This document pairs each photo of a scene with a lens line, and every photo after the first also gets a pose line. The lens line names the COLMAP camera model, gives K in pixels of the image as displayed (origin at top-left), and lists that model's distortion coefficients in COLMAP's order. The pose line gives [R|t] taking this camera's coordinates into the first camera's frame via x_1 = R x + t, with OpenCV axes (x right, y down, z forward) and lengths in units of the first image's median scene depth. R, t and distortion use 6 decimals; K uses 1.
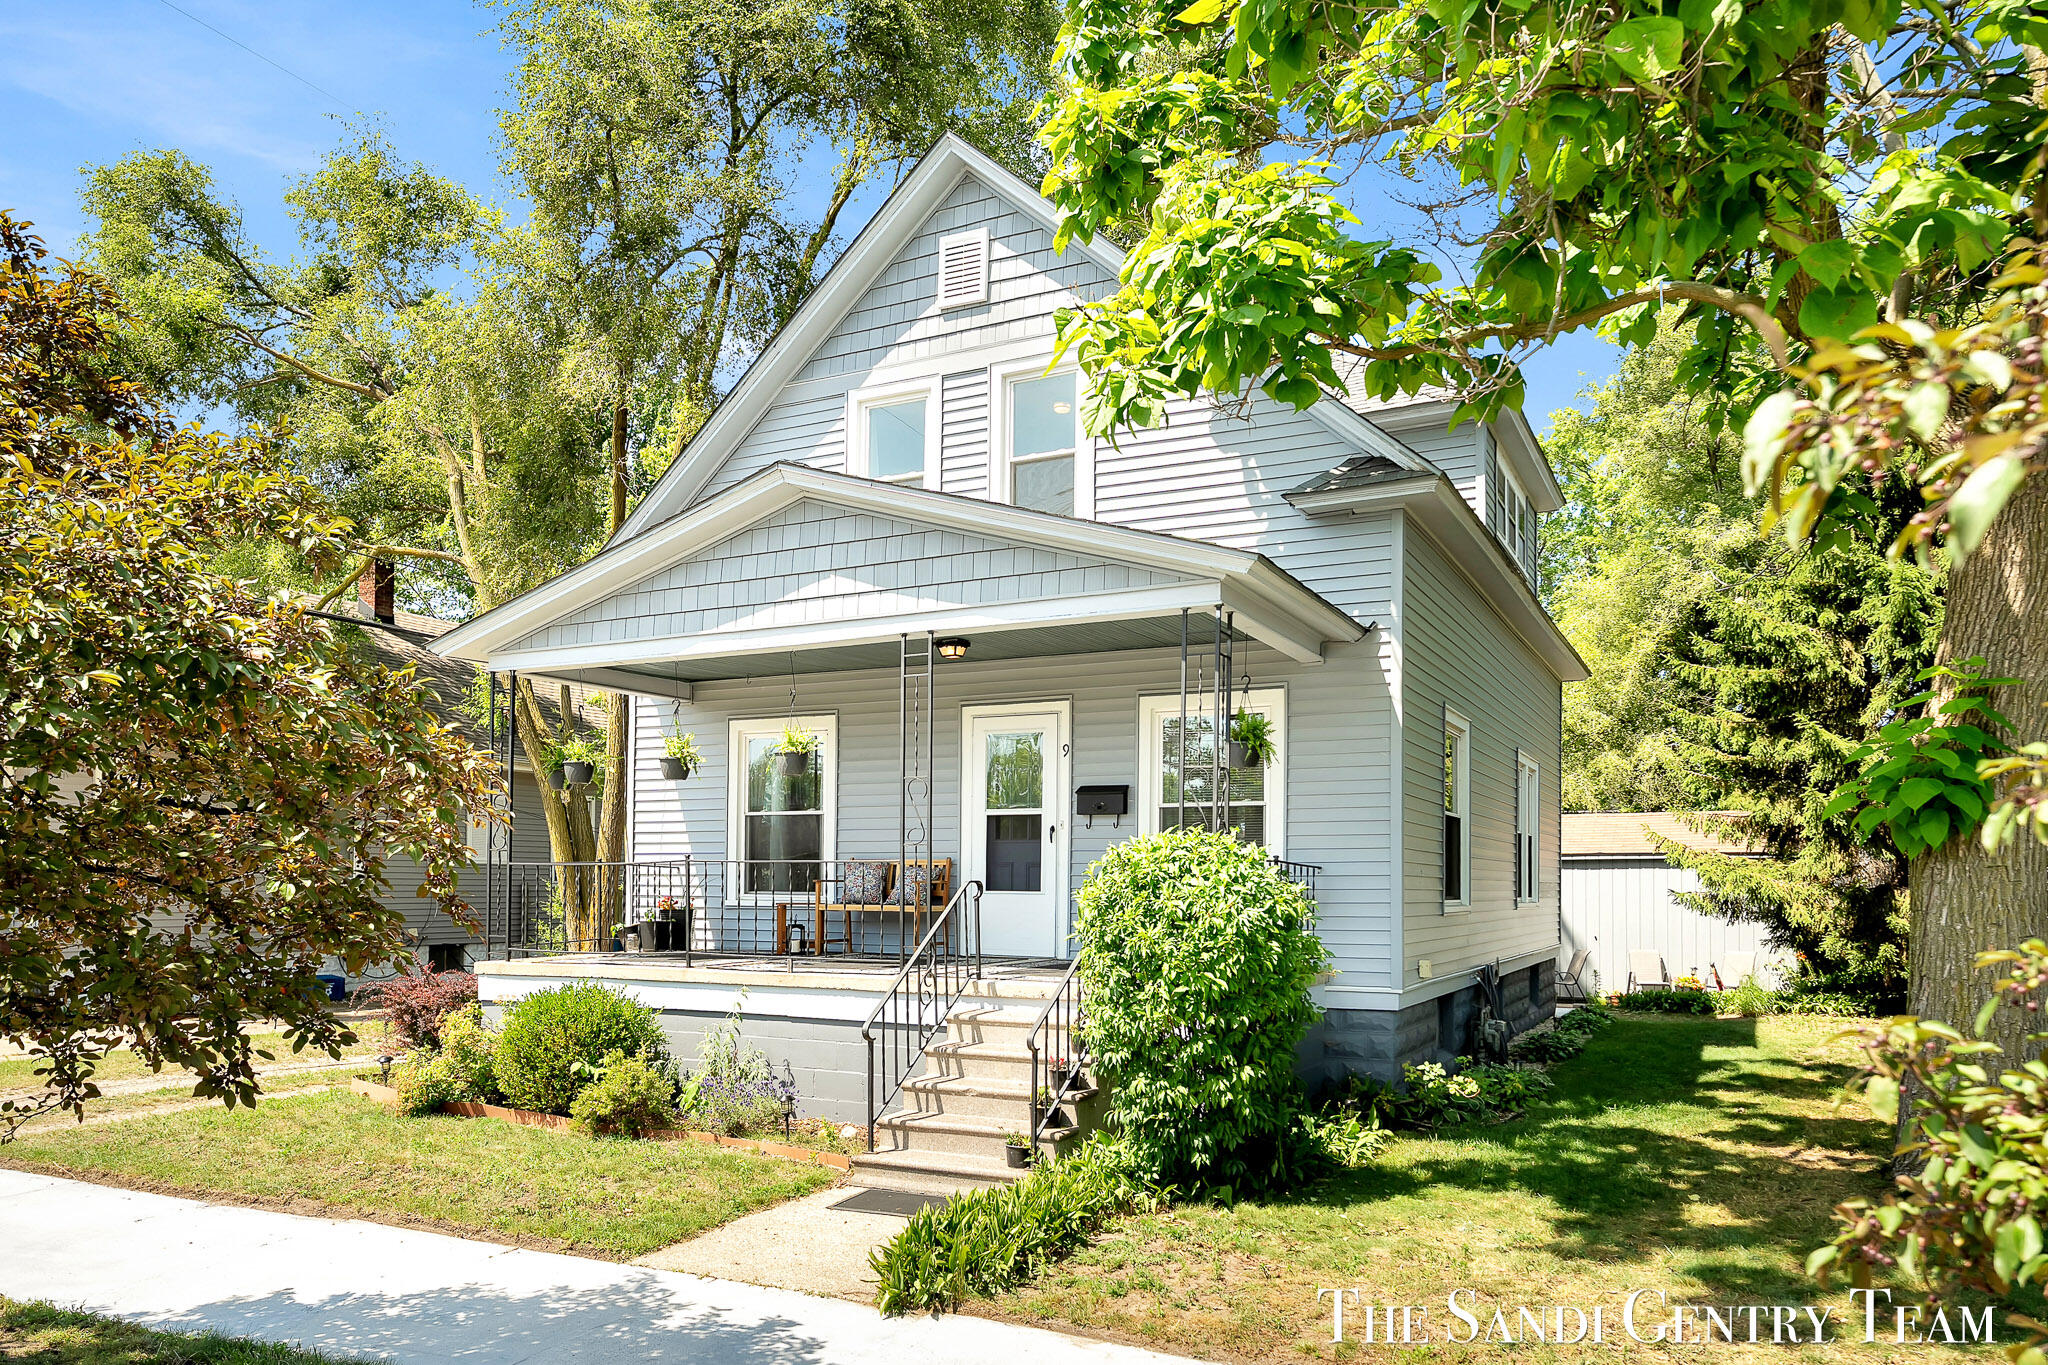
lens RADIAL K [[1422.9, 0, 1021.2], [0, 1422.9, 886.4], [0, 0, 1]] dist [0.002077, 0.001145]
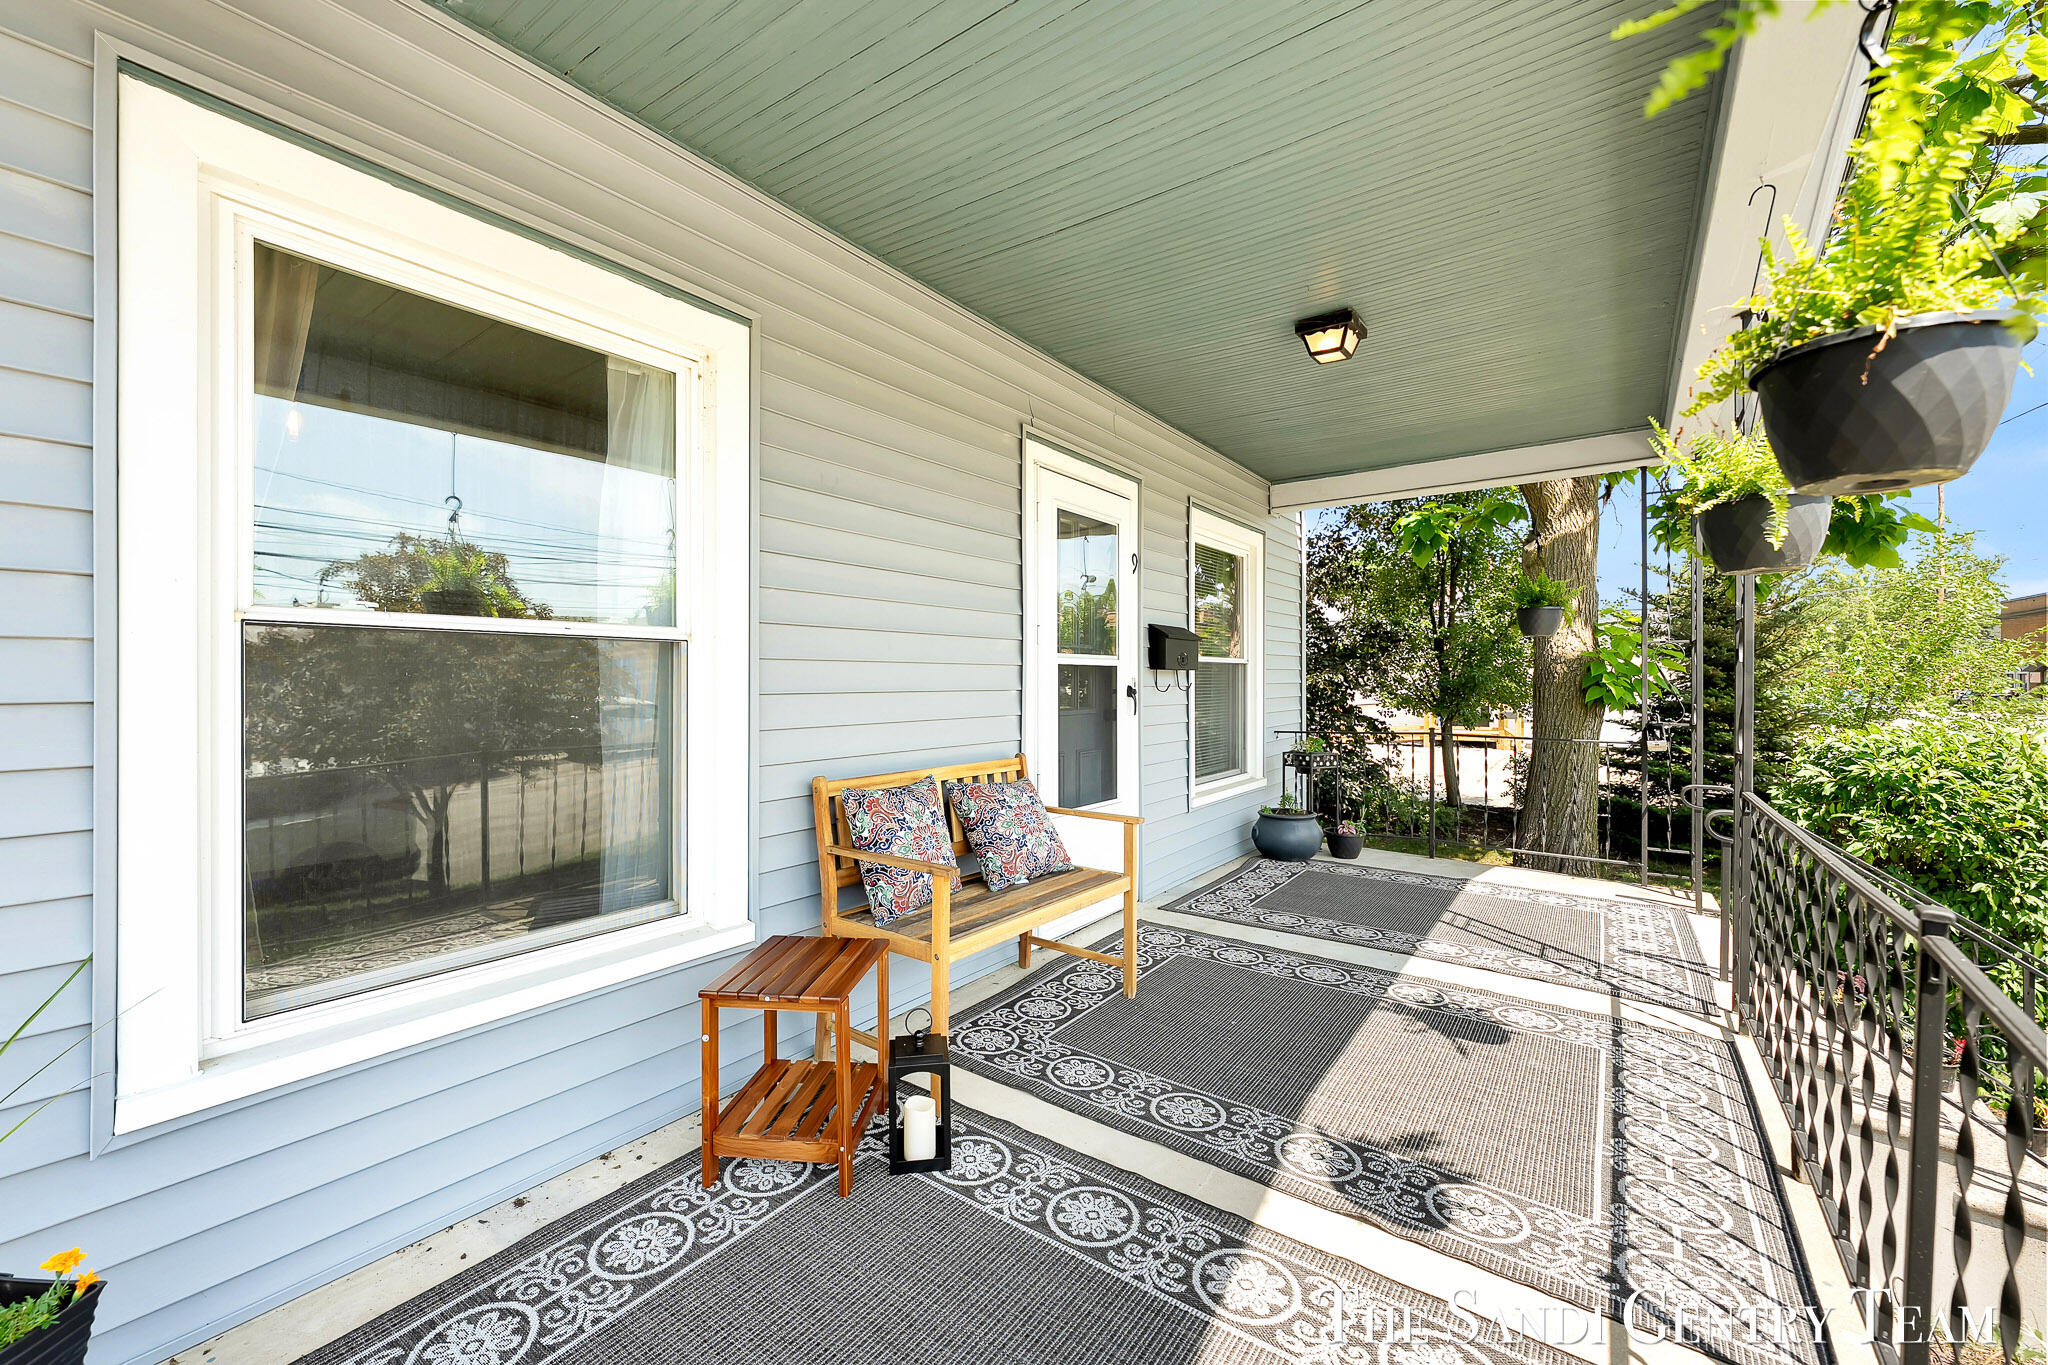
lens RADIAL K [[825.2, 0, 1024.0], [0, 825.2, 682.5], [0, 0, 1]] dist [-0.010645, -0.000233]
pose [[0.153122, -0.011164, 0.988144, -0.324267], [-0.002730, 0.999928, 0.011721, -0.047754], [-0.988203, -0.004492, 0.153081, 0.985345]]
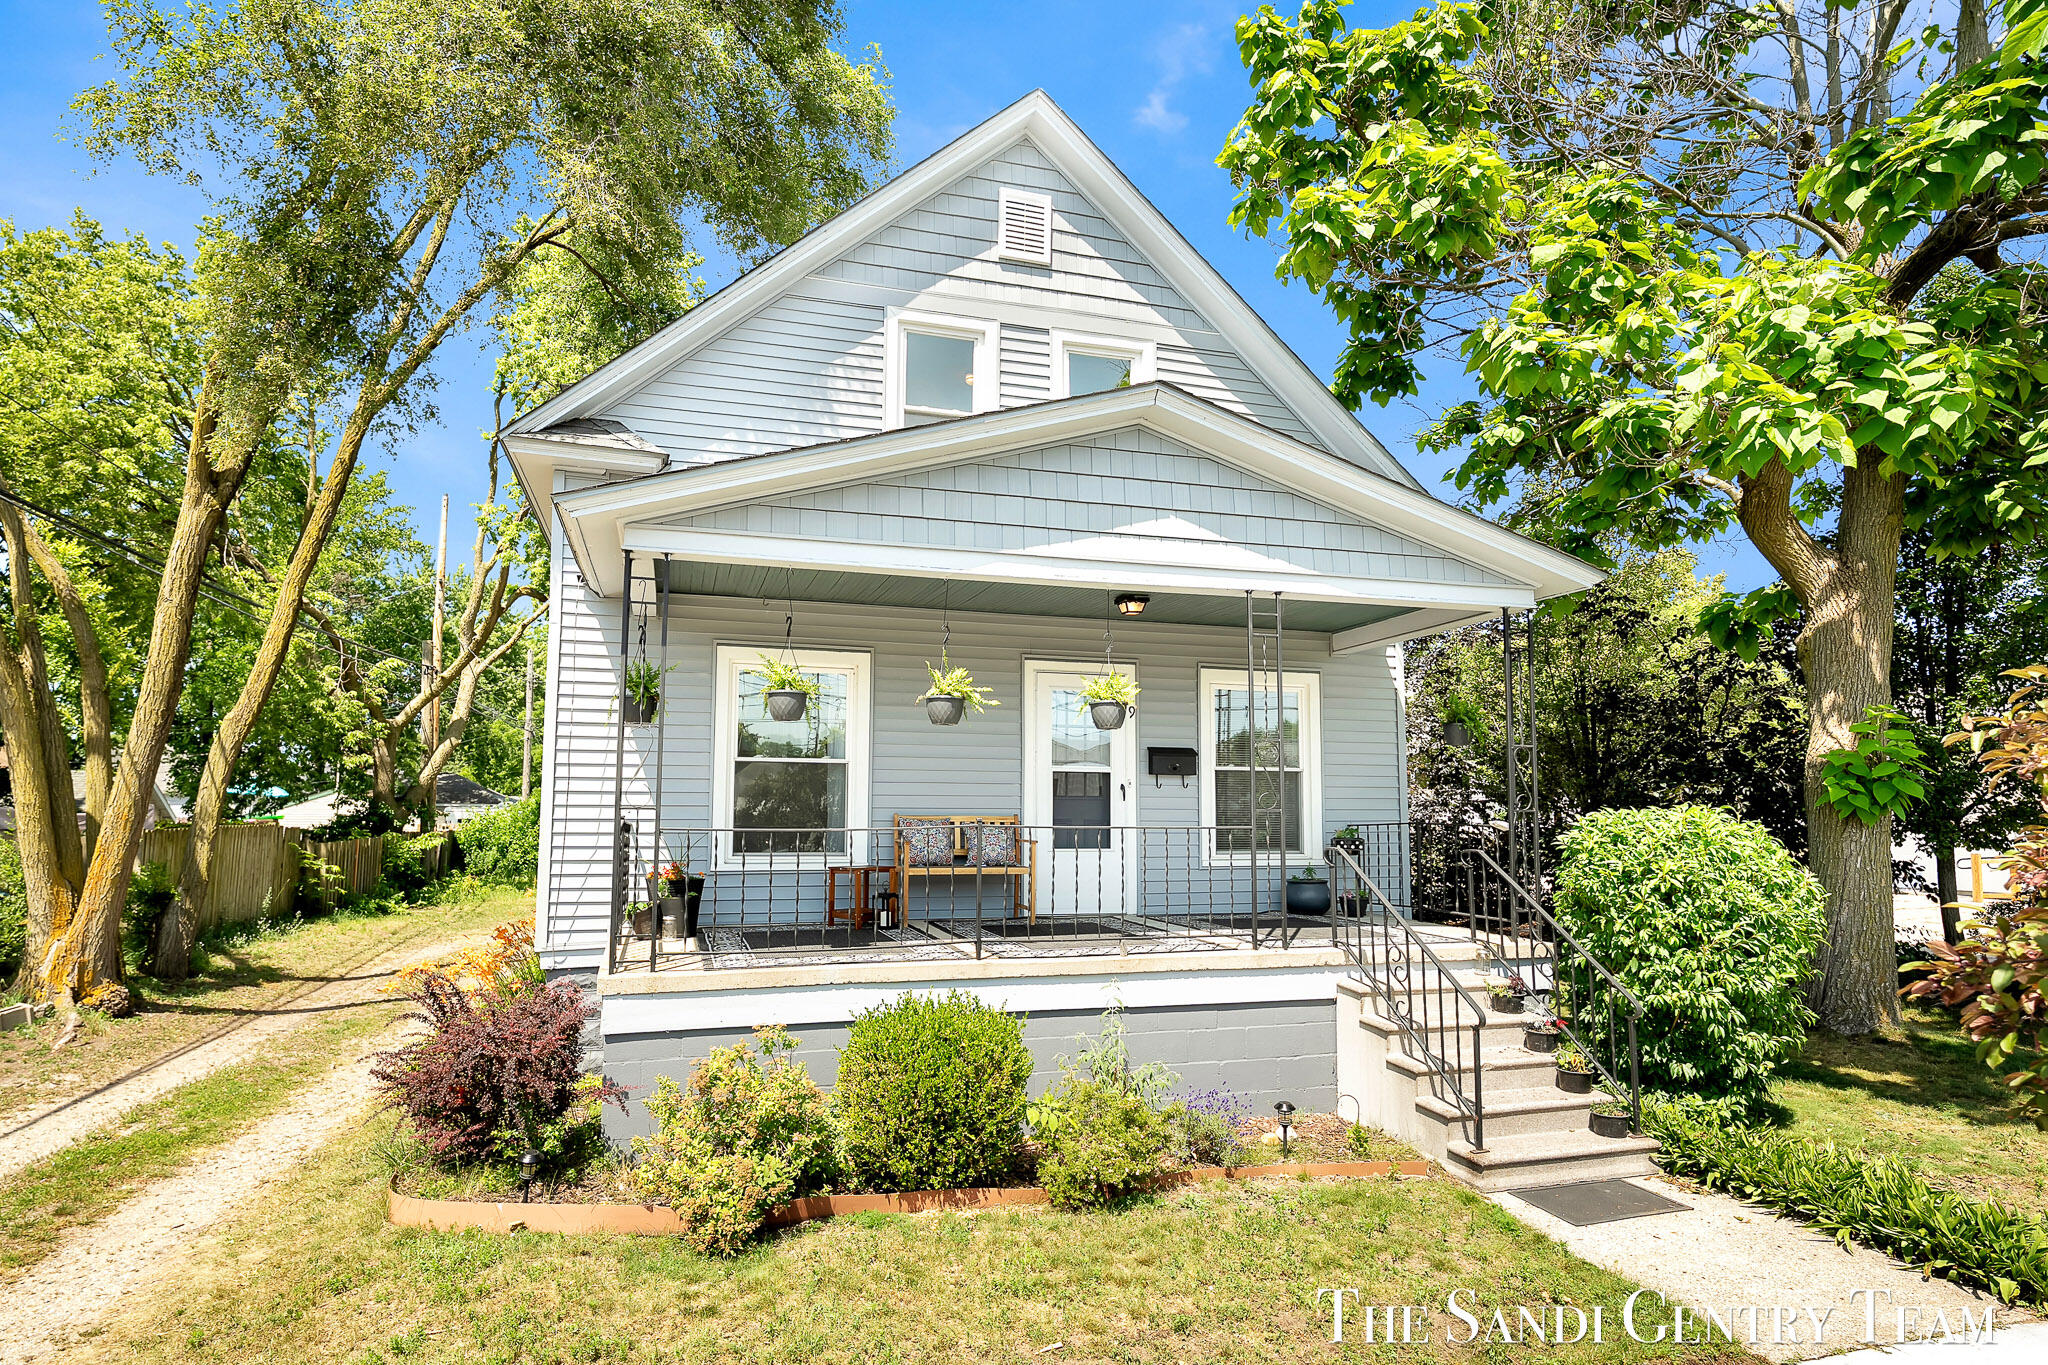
lens RADIAL K [[1102.1, 0, 1027.8], [0, 1102.1, 732.9], [0, 0, 1]] dist [-0.000740, -0.000049]
pose [[0.727527, 0.046271, 0.684517, -0.570866], [-0.000026, 0.997725, -0.067415, -0.025809], [-0.686079, 0.049028, 0.725873, 0.465036]]
